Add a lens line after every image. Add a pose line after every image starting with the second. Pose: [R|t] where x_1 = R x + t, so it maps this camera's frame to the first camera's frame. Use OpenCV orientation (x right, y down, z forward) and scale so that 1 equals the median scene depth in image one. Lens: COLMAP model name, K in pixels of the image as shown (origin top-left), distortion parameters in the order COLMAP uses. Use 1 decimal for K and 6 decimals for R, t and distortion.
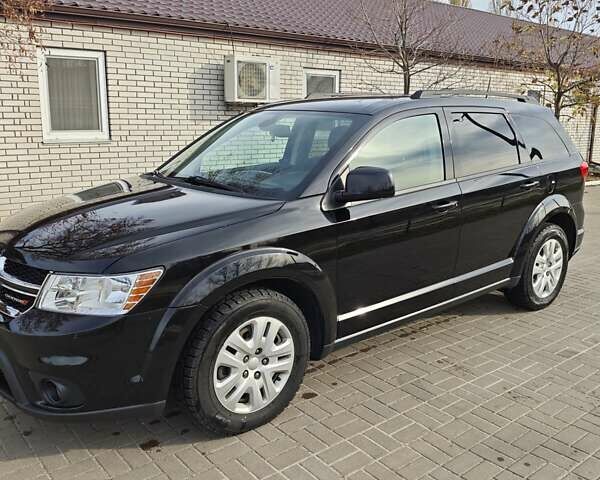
lens RADIAL K [[575.5, 0, 300.0], [0, 575.5, 240.0], [0, 0, 1]] dist [0.108168, -0.247796]
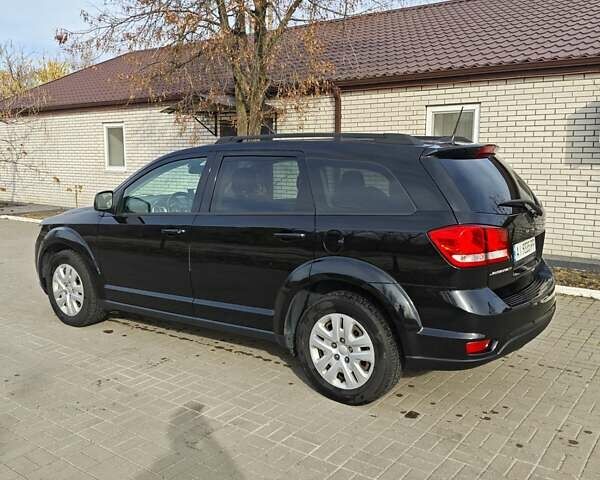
lens RADIAL K [[575.5, 0, 300.0], [0, 575.5, 240.0], [0, 0, 1]] dist [0.108168, -0.247796]
pose [[0.239269, 0.129154, -0.962325, 1.189717], [-0.202744, 0.975912, 0.080568, -0.154150], [0.949550, 0.175828, 0.259690, 0.751465]]
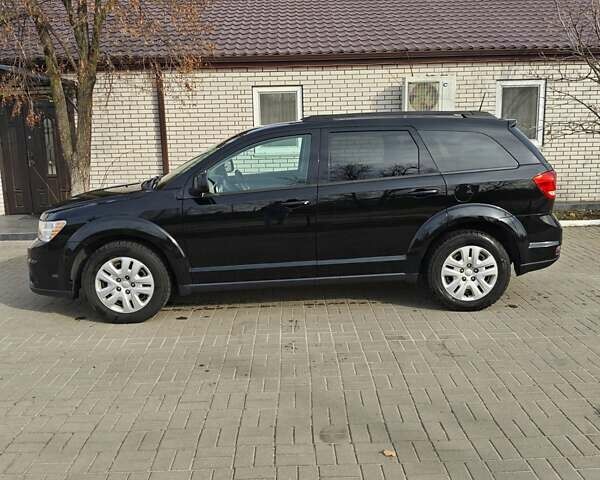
lens RADIAL K [[575.5, 0, 300.0], [0, 575.5, 240.0], [0, 0, 1]] dist [0.108168, -0.247796]
pose [[0.782693, 0.088597, -0.616070, 0.866236], [-0.098925, 0.994943, 0.017402, 0.001058], [0.614496, 0.047324, 0.787499, -0.026242]]
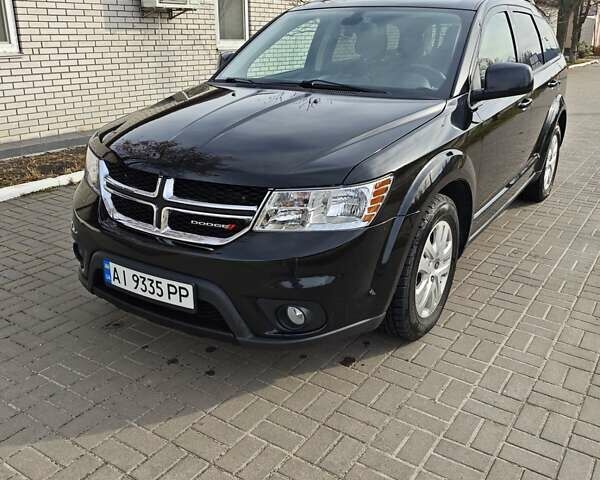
lens RADIAL K [[575.5, 0, 300.0], [0, 575.5, 240.0], [0, 0, 1]] dist [0.108168, -0.247796]
pose [[0.955903, -0.104341, 0.274522, -0.355655], [0.066699, 0.987463, 0.143067, 0.005164], [-0.286008, -0.118448, 0.950878, 0.078637]]
